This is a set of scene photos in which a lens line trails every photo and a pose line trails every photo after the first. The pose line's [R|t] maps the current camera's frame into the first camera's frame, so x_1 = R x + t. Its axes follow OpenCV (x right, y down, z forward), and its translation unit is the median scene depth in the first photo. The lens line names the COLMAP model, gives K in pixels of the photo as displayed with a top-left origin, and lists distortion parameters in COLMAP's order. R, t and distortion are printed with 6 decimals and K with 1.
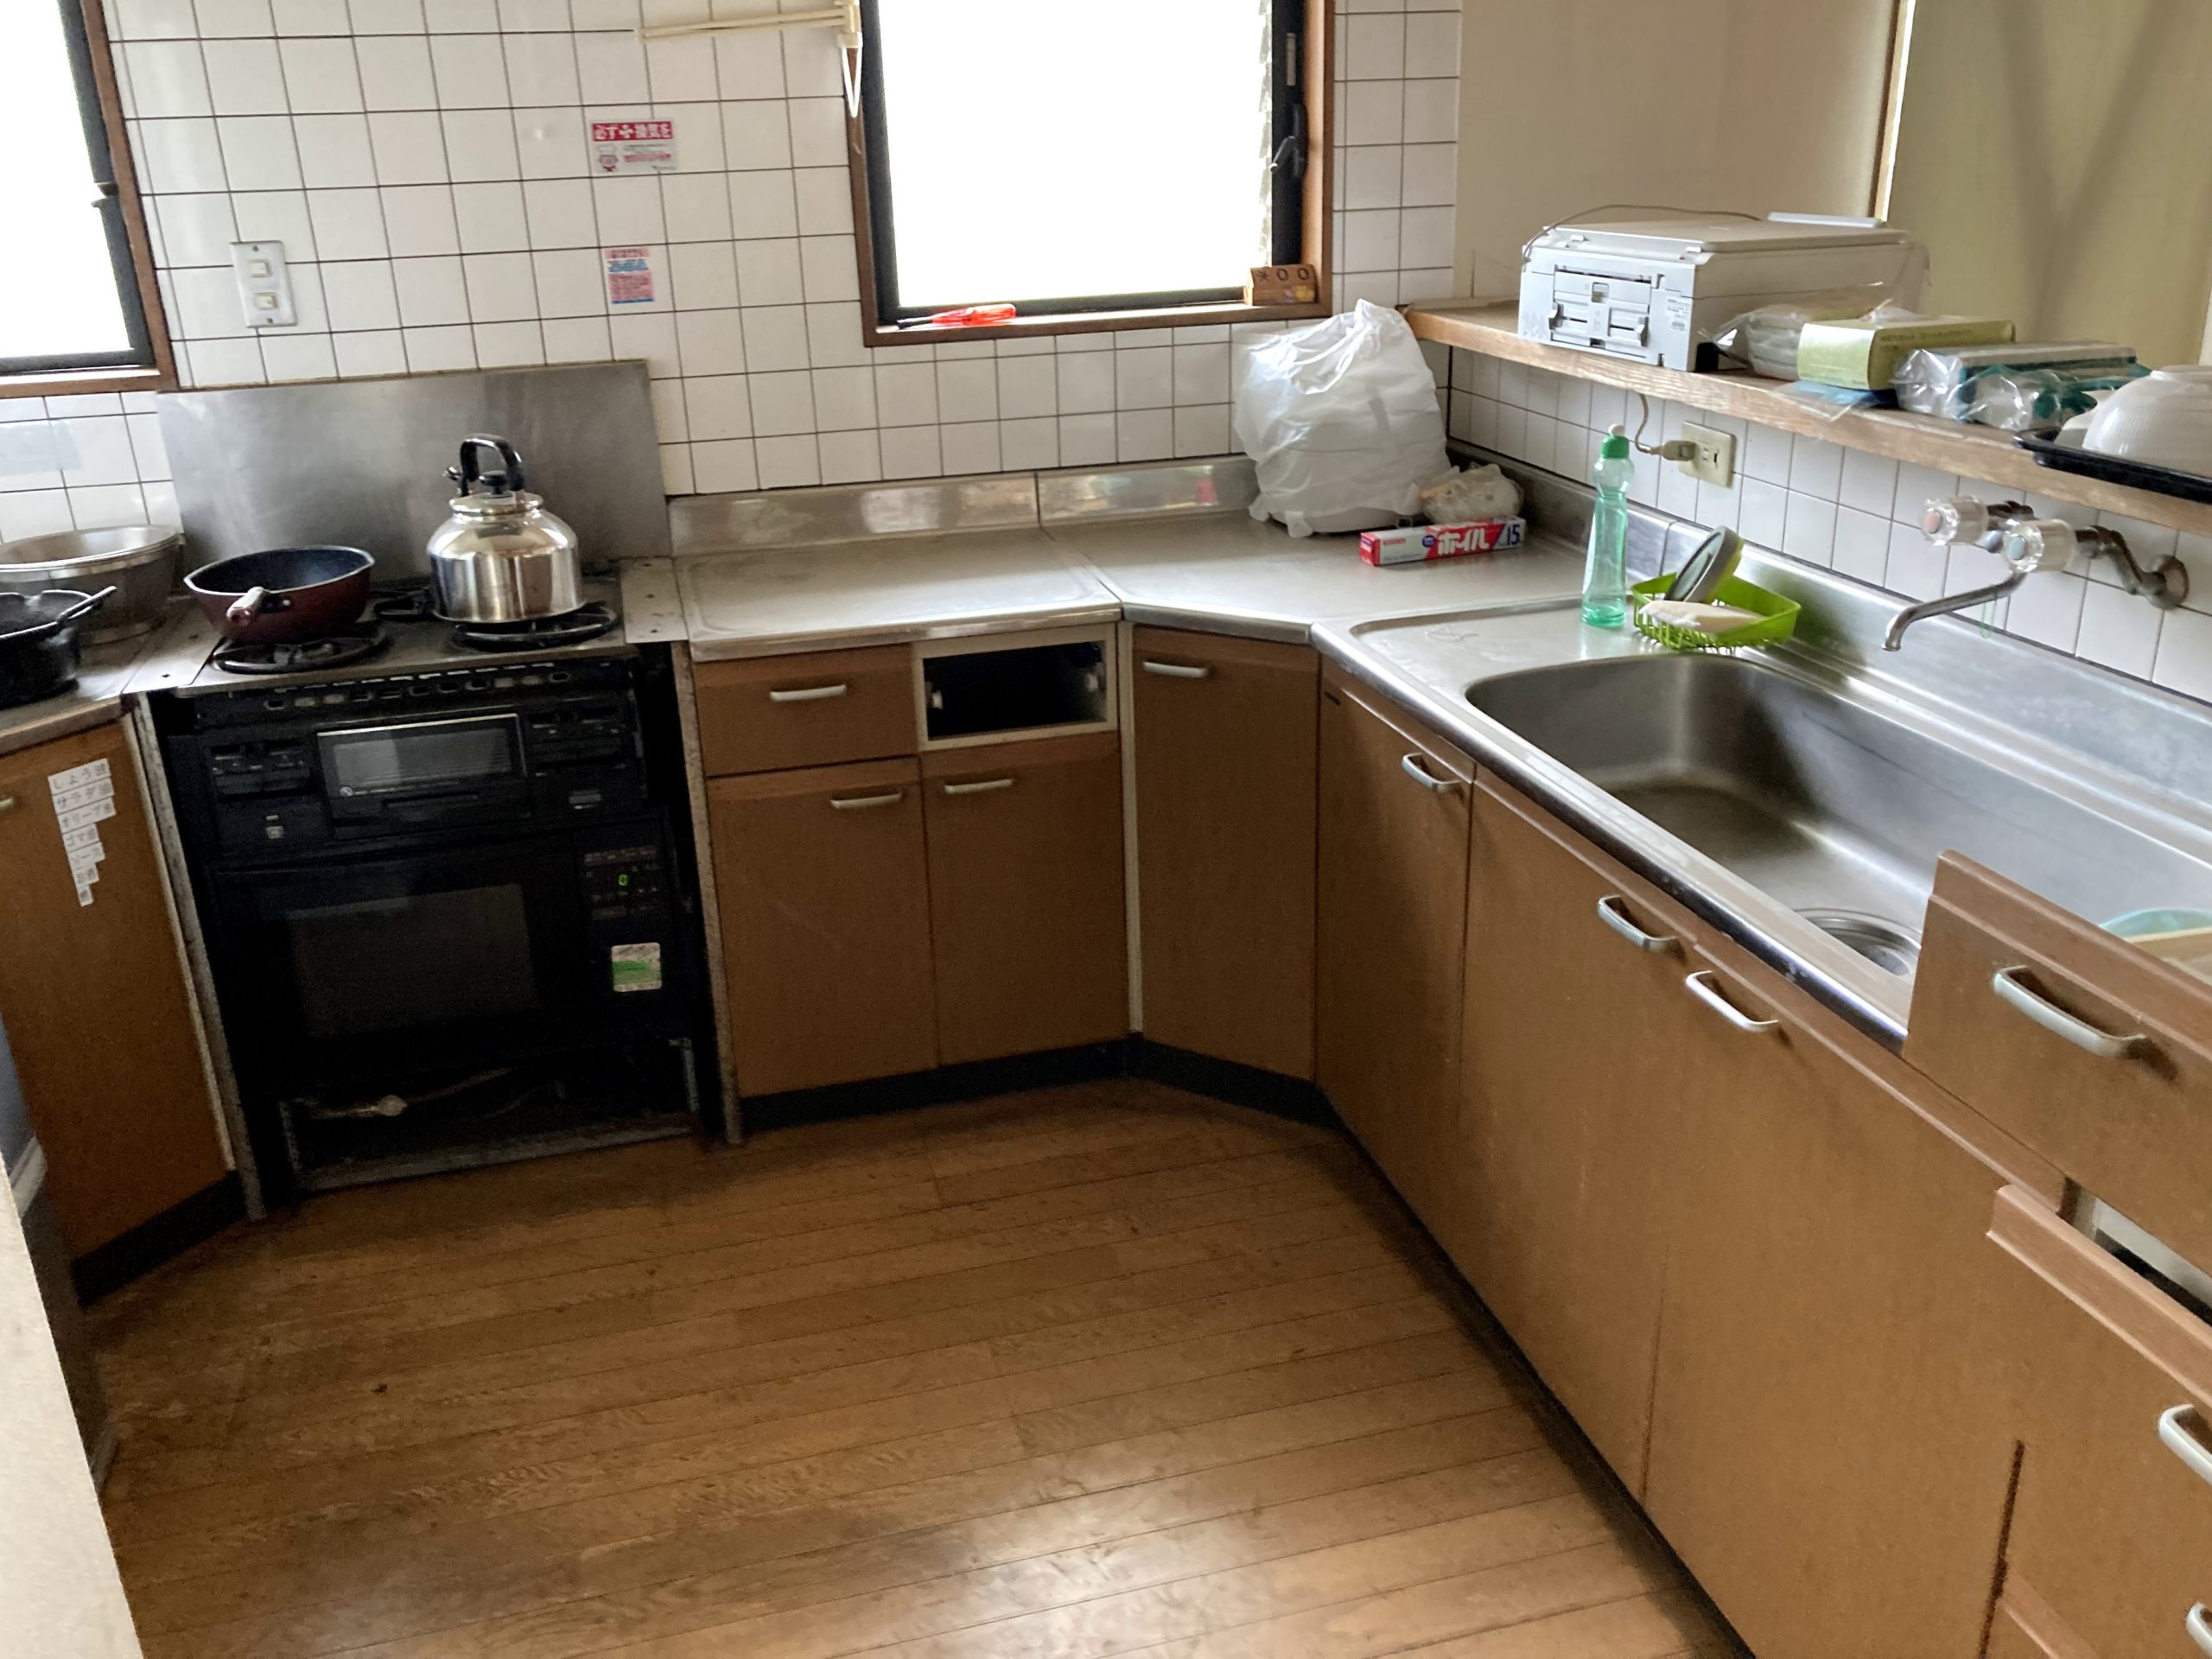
lens RADIAL K [[1800.5, 0, 1095.0], [0, 1800.5, 814.5], [0, 0, 1]] dist [0.035189, -0.075905]
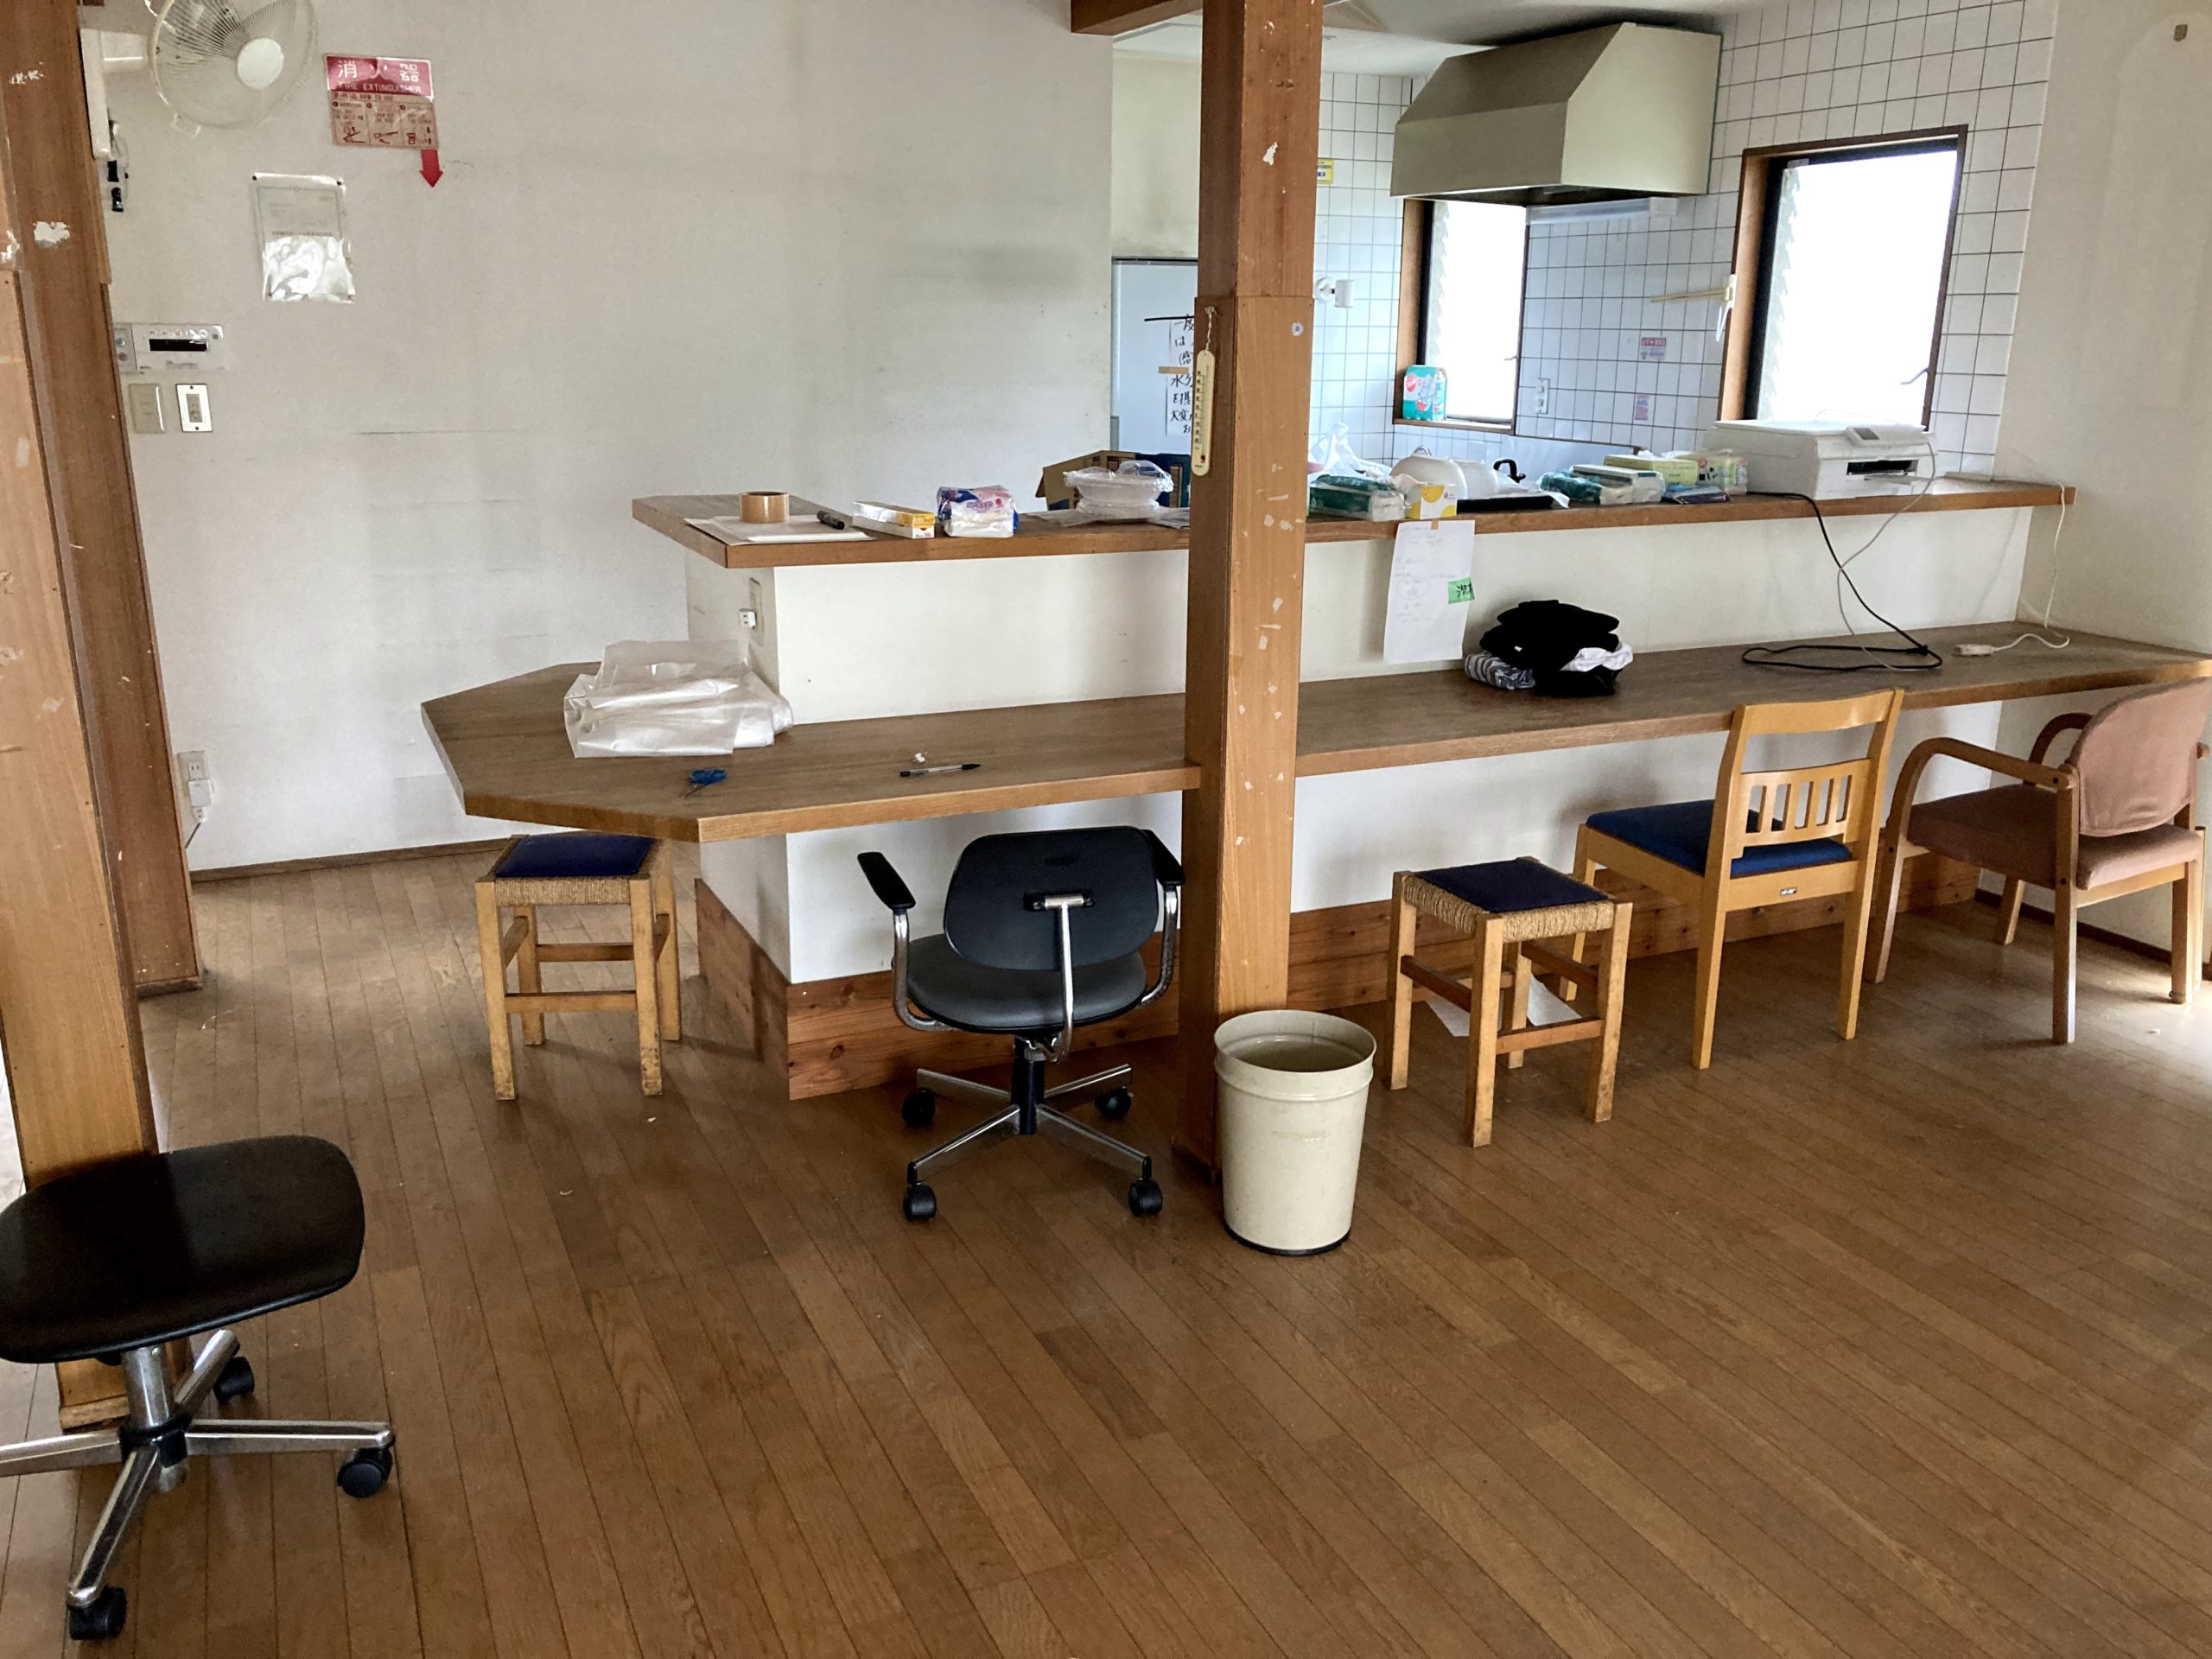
lens RADIAL K [[1817.4, 0, 1104.1], [0, 1817.4, 826.6], [0, 0, 1]] dist [-0.001148, -0.002467]
pose [[0.185695, 0.301710, -0.935141, 1.801628], [-0.358526, 0.906886, 0.221400, -0.101275], [0.914864, 0.294159, 0.276575, -0.019125]]
